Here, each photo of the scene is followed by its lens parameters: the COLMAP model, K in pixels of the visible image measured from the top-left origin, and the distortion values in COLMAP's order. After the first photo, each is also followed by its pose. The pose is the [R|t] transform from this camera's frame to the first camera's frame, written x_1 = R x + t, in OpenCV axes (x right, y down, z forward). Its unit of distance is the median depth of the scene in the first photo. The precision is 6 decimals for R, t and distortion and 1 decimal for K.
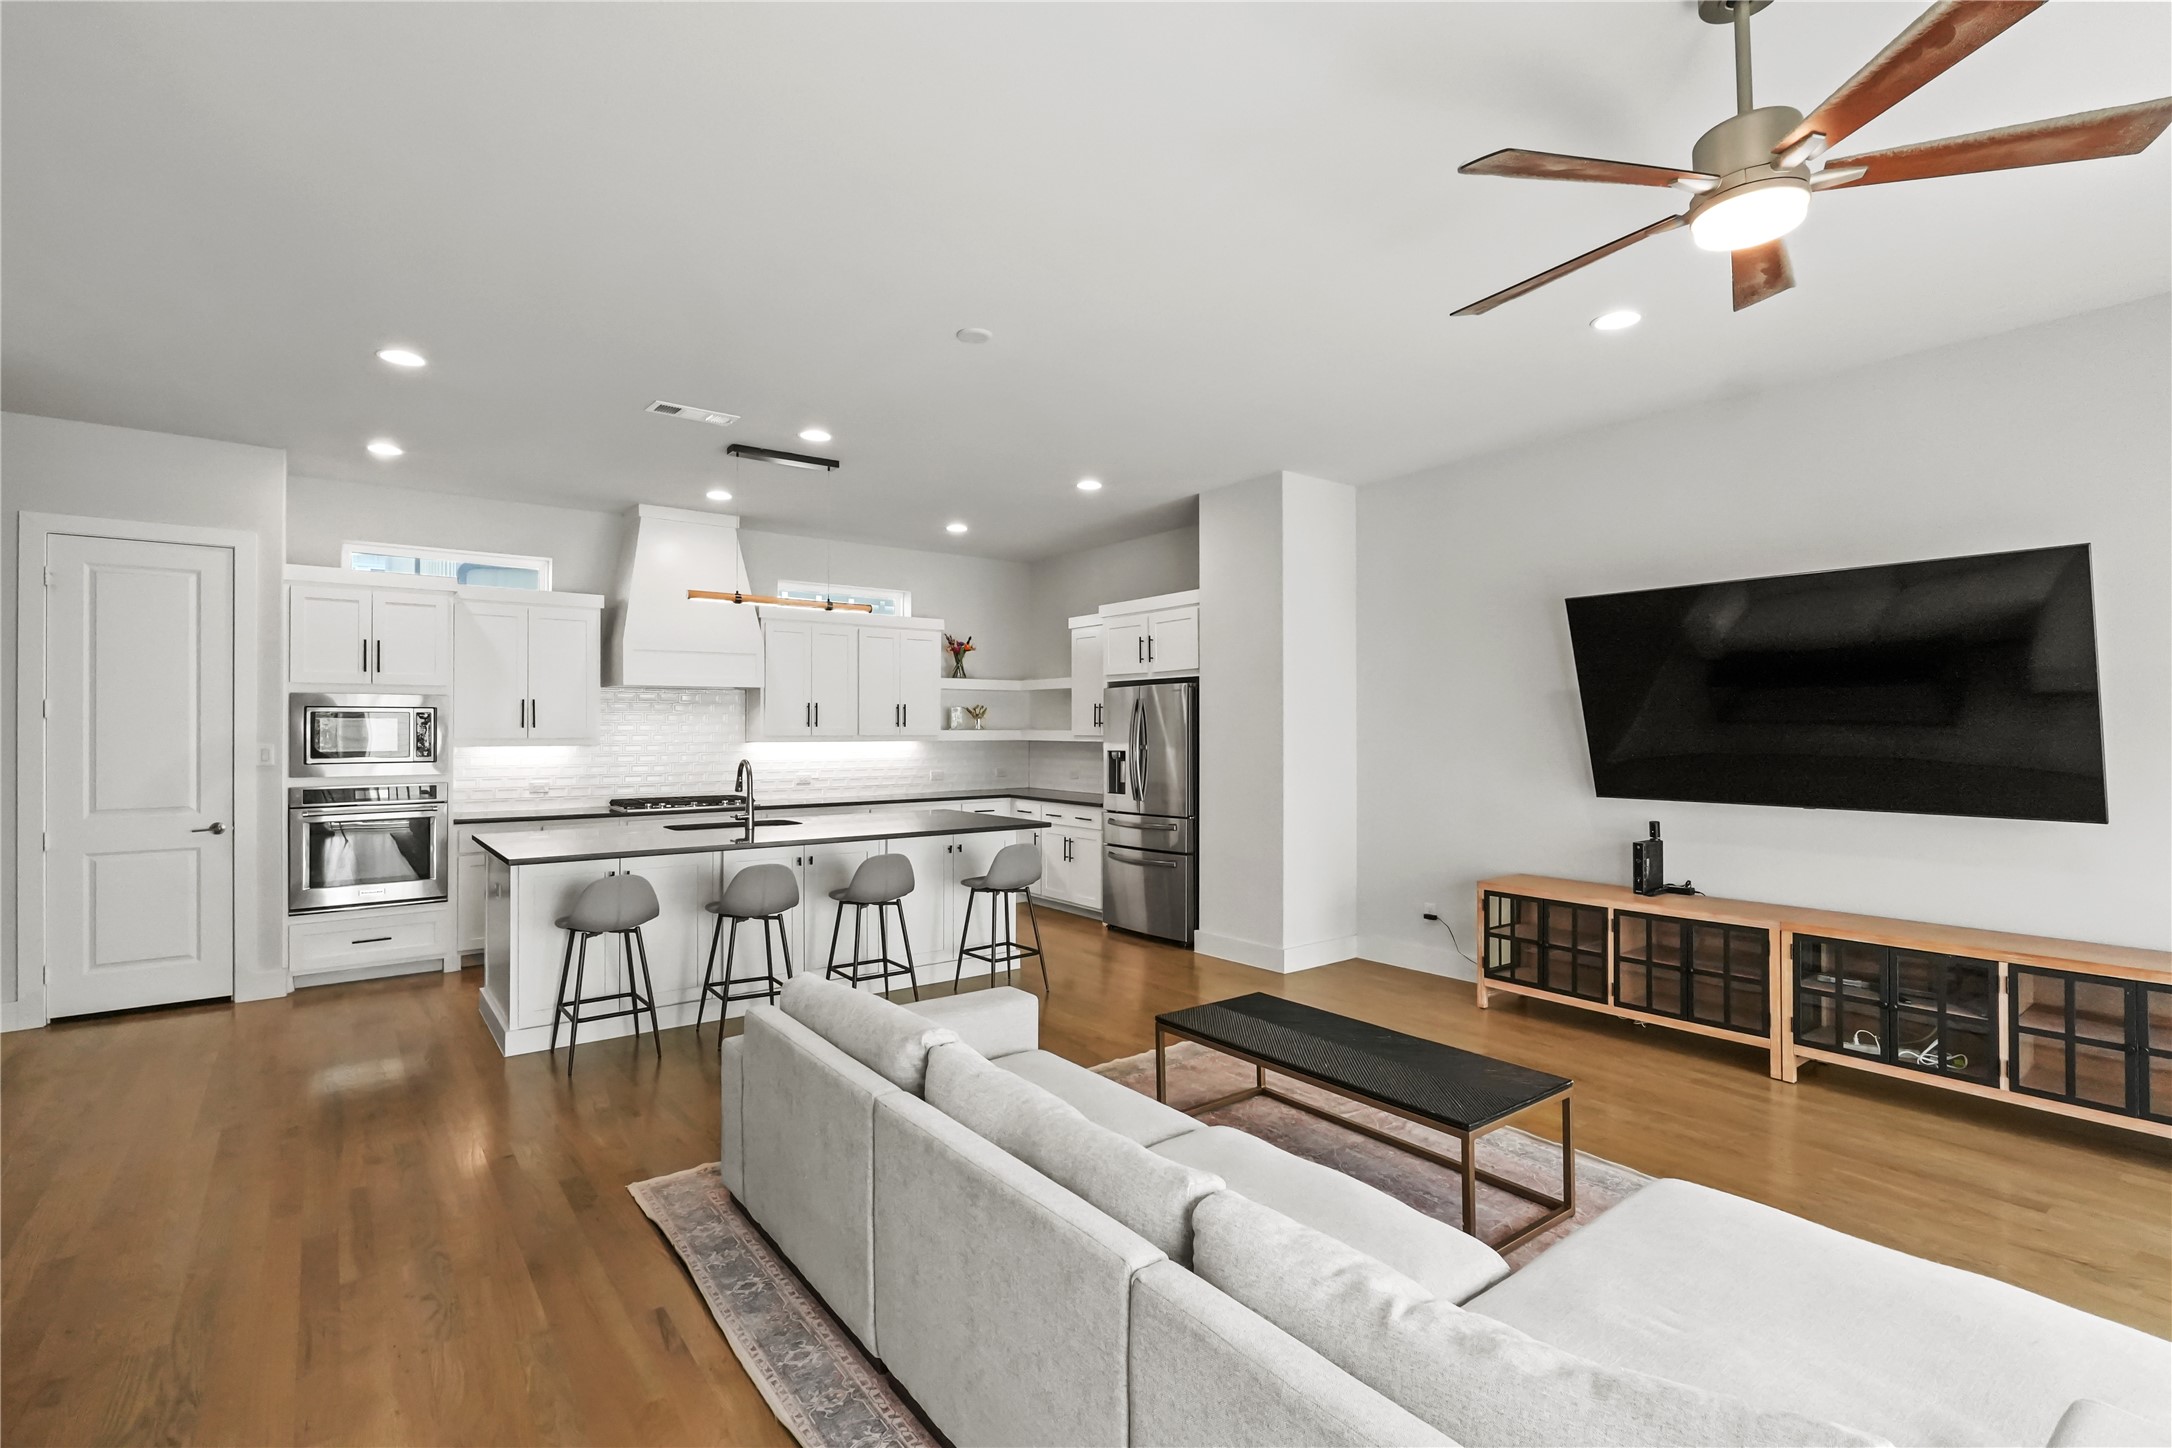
lens RADIAL K [[997.1, 0, 1074.0], [0, 997.1, 723.2], [0, 0, 1]] dist [-0.001191, 0.000692]
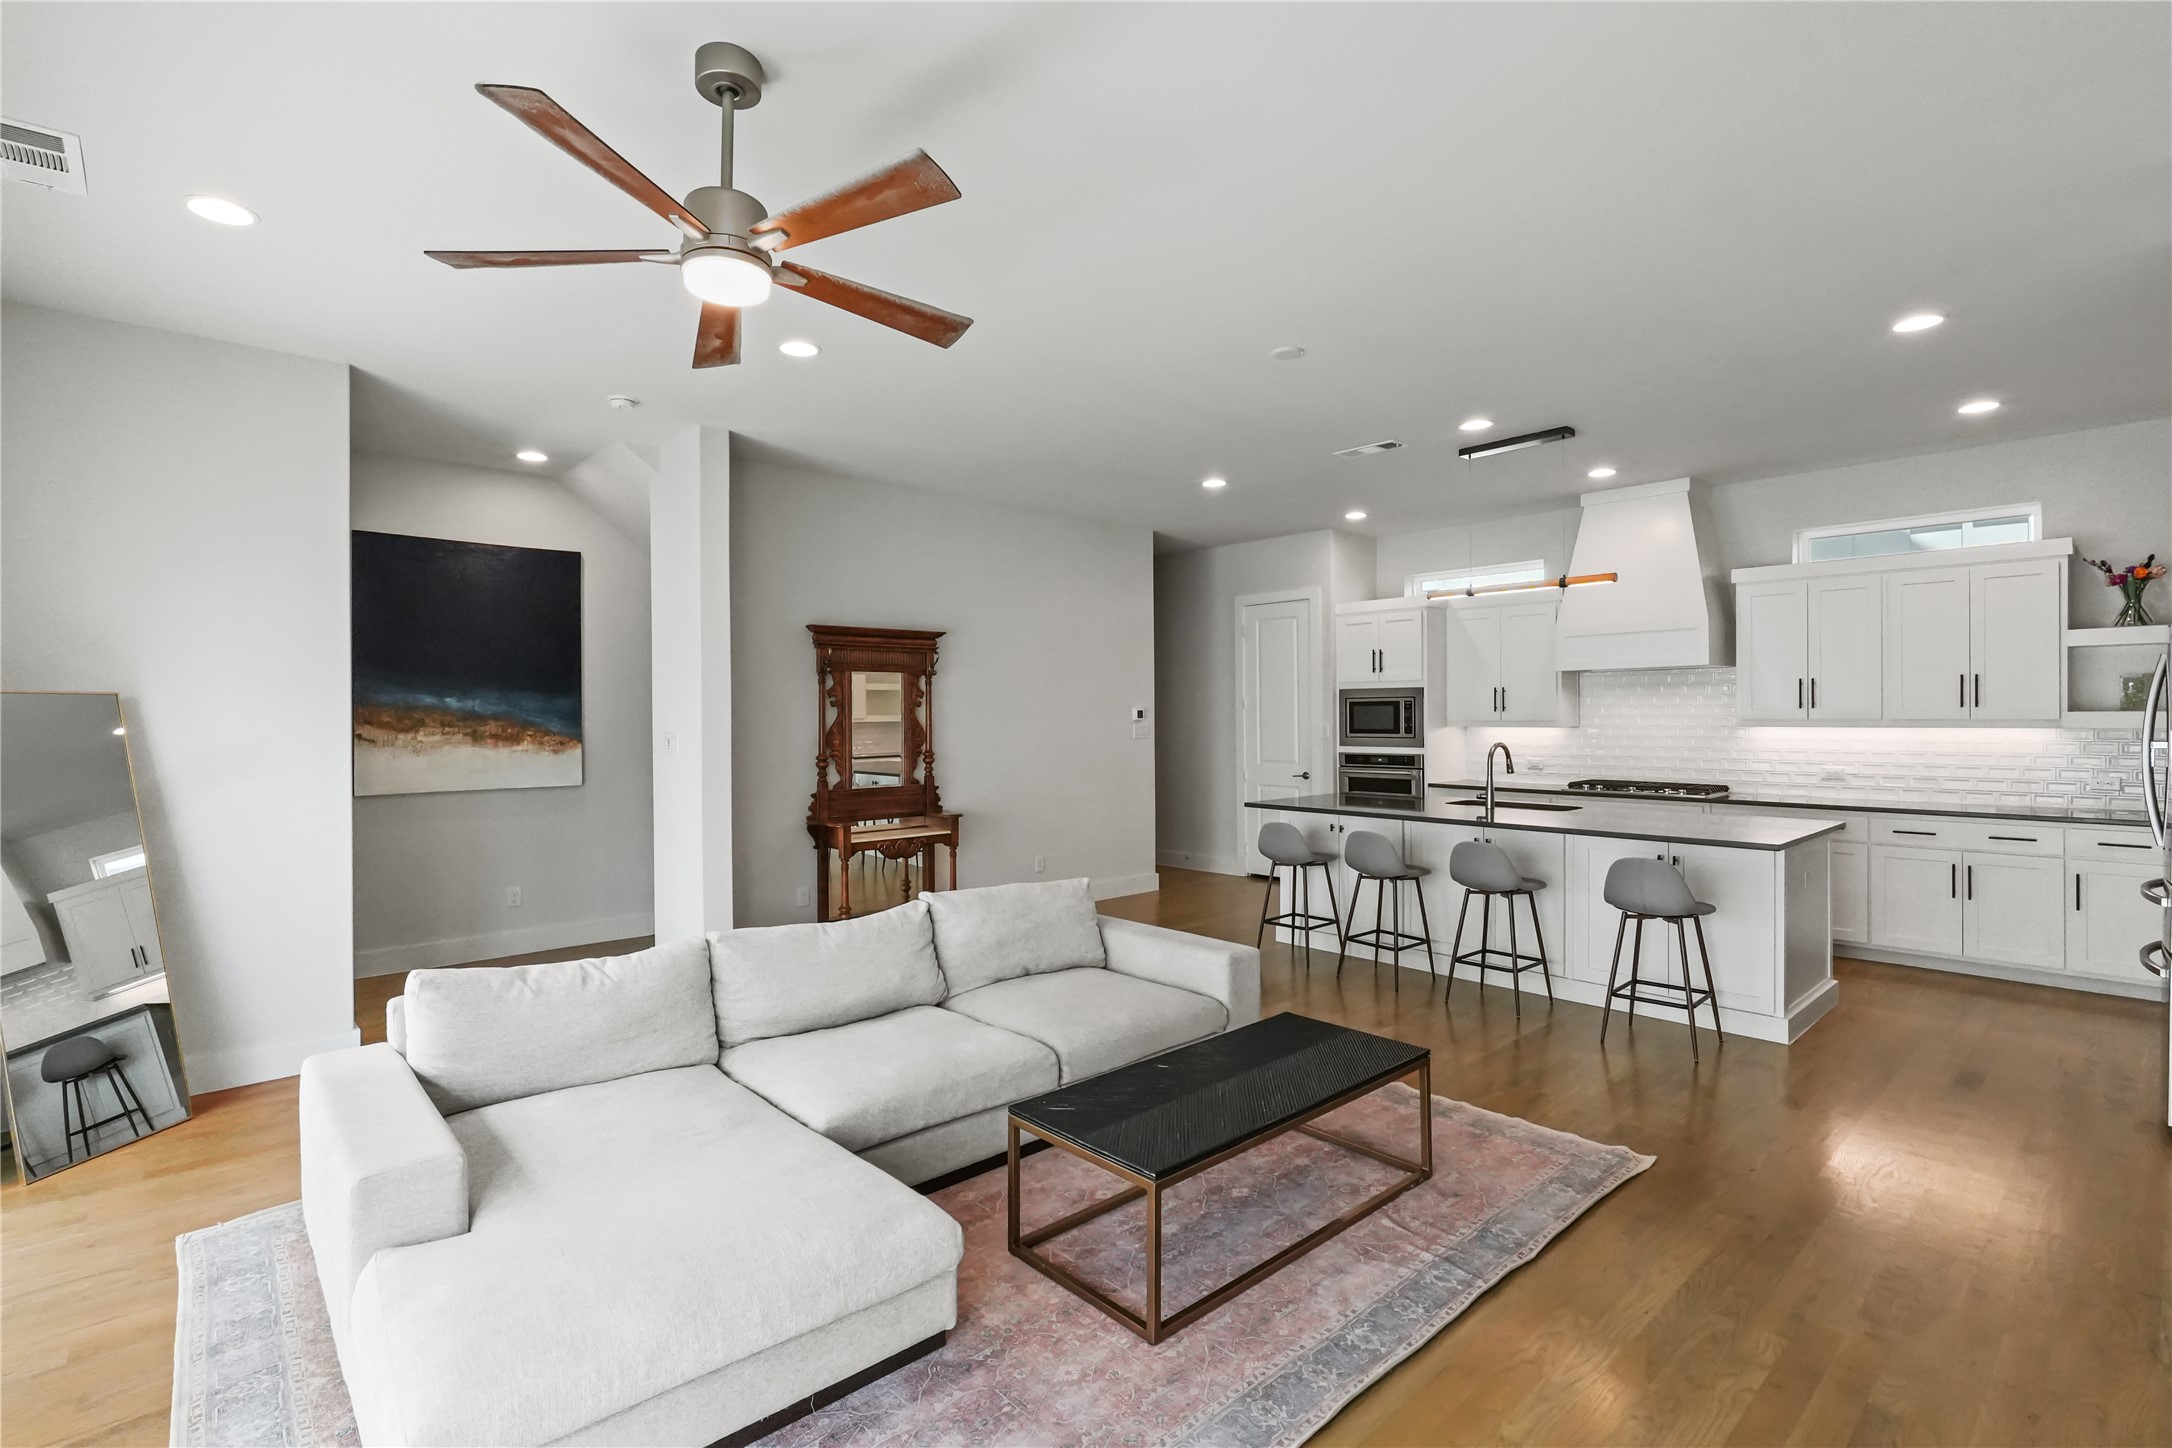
lens RADIAL K [[1015.5, 0, 1086.0], [0, 1015.5, 724.0], [0, 0, 1]] dist [0.003143, -0.000957]
pose [[0.090464, 0.009803, -0.995851, 0.693489], [0.012116, 0.999867, 0.010943, 0.000437], [0.995826, -0.013056, 0.090333, 0.476277]]
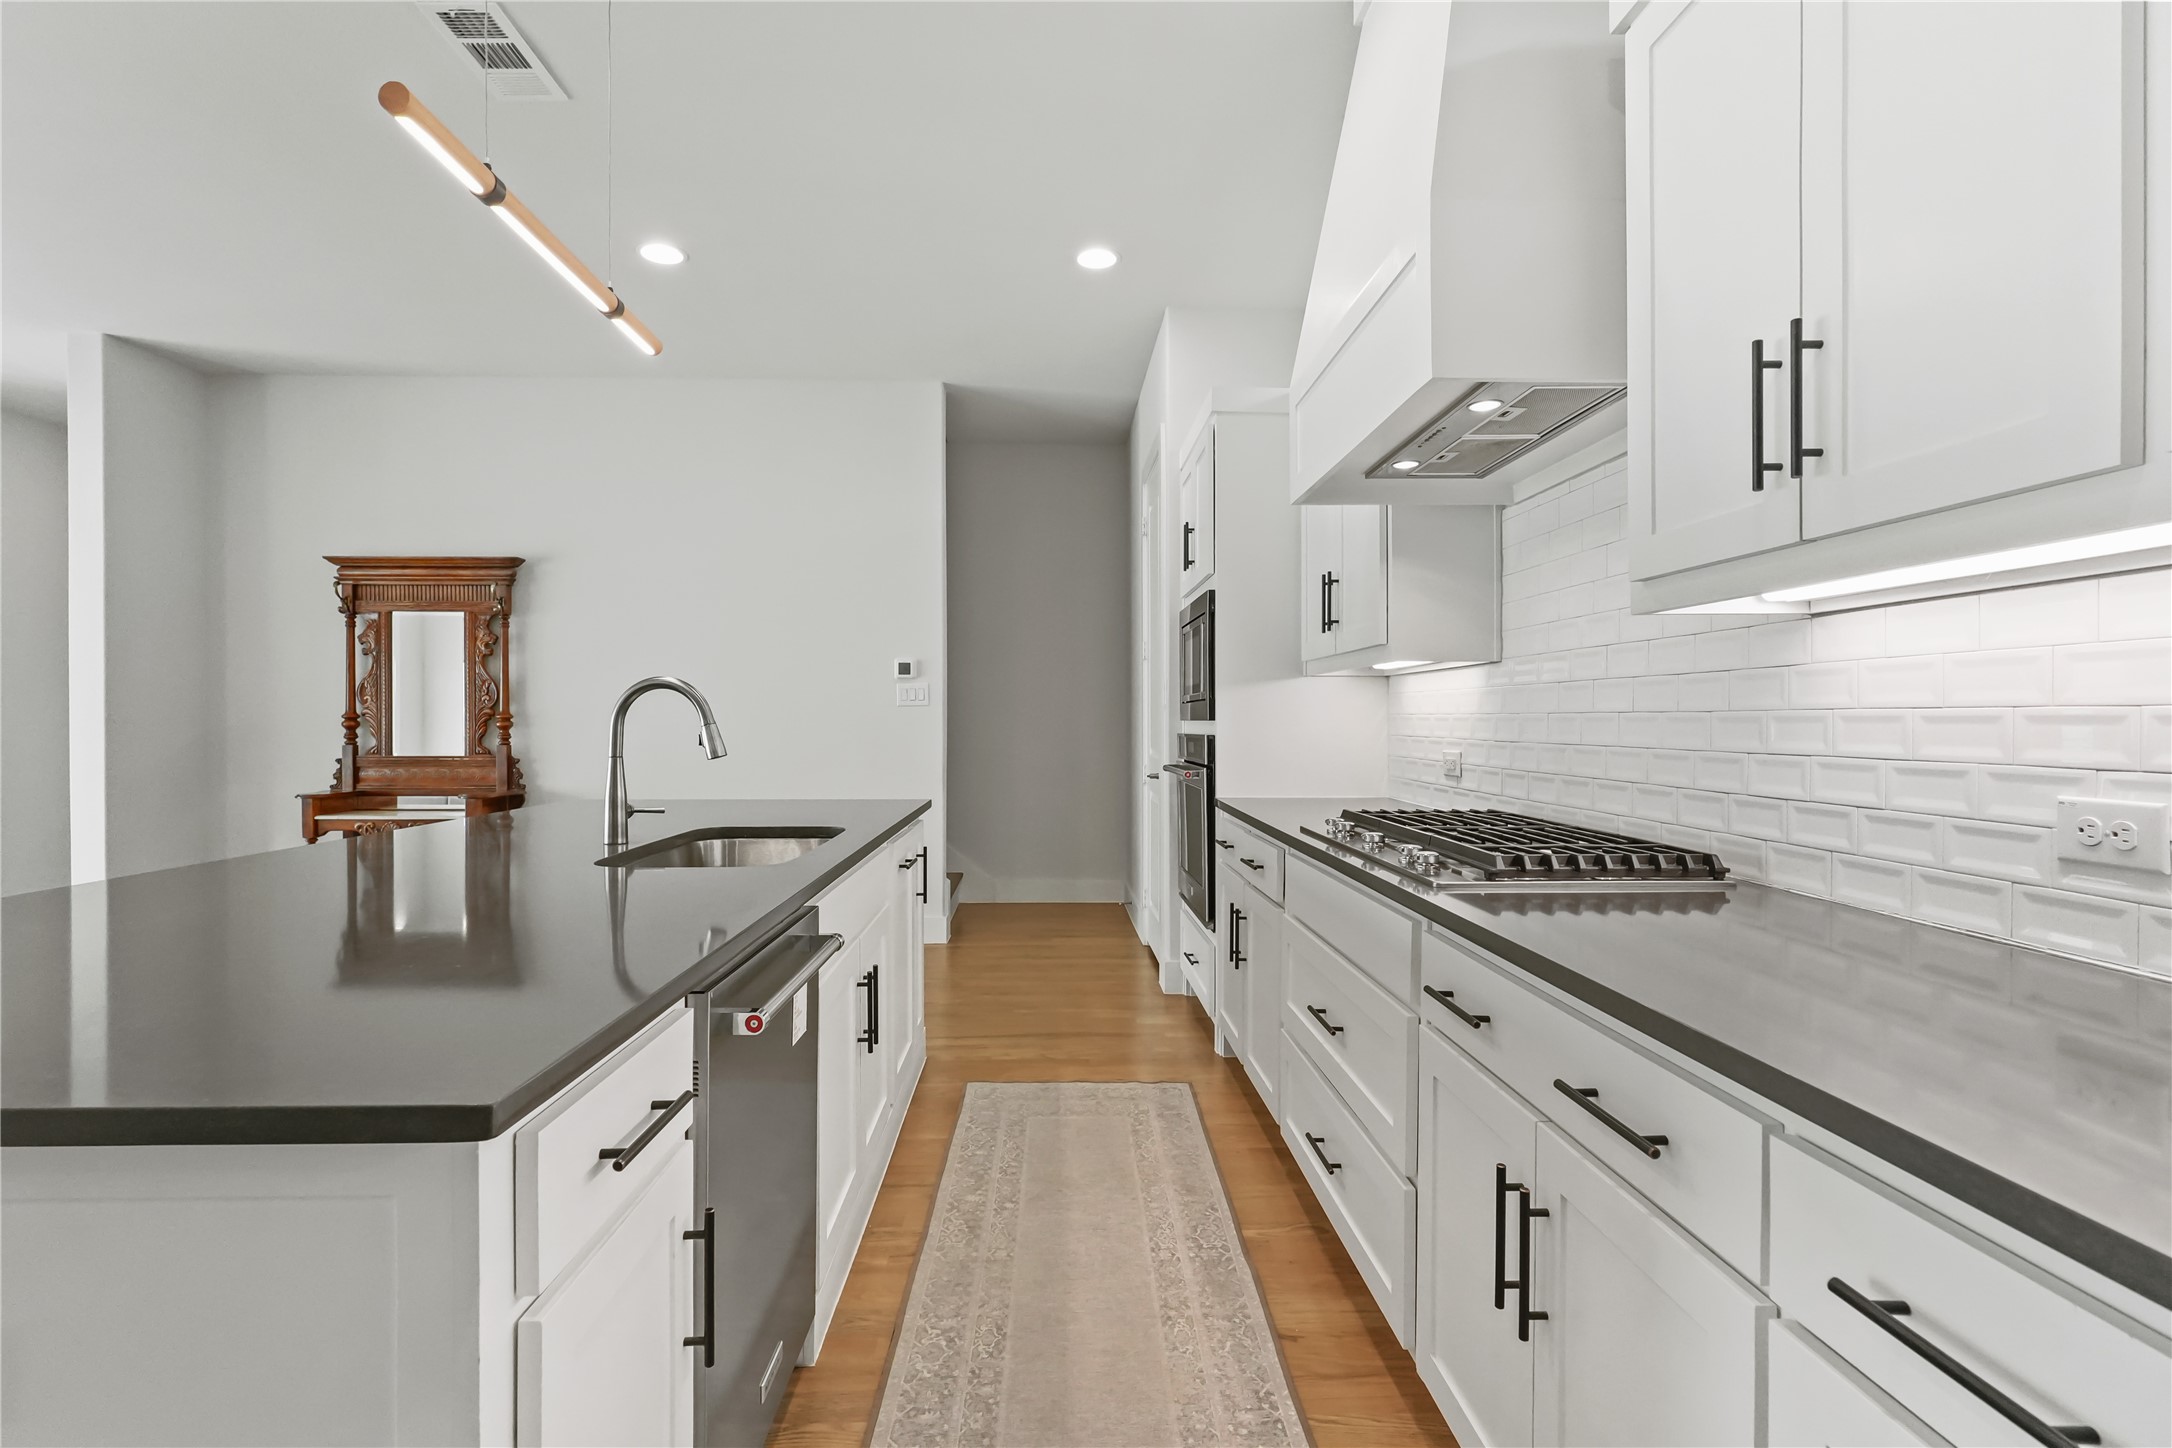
lens RADIAL K [[1006.8, 0, 1087.1], [0, 1006.8, 716.8], [0, 0, 1]] dist [-0.001314, -0.000065]
pose [[-0.587360, -0.003637, -0.809317, -0.101443], [0.003964, 0.999965, -0.007371, 0.056735], [0.809316, -0.007537, -0.587325, 1.384976]]
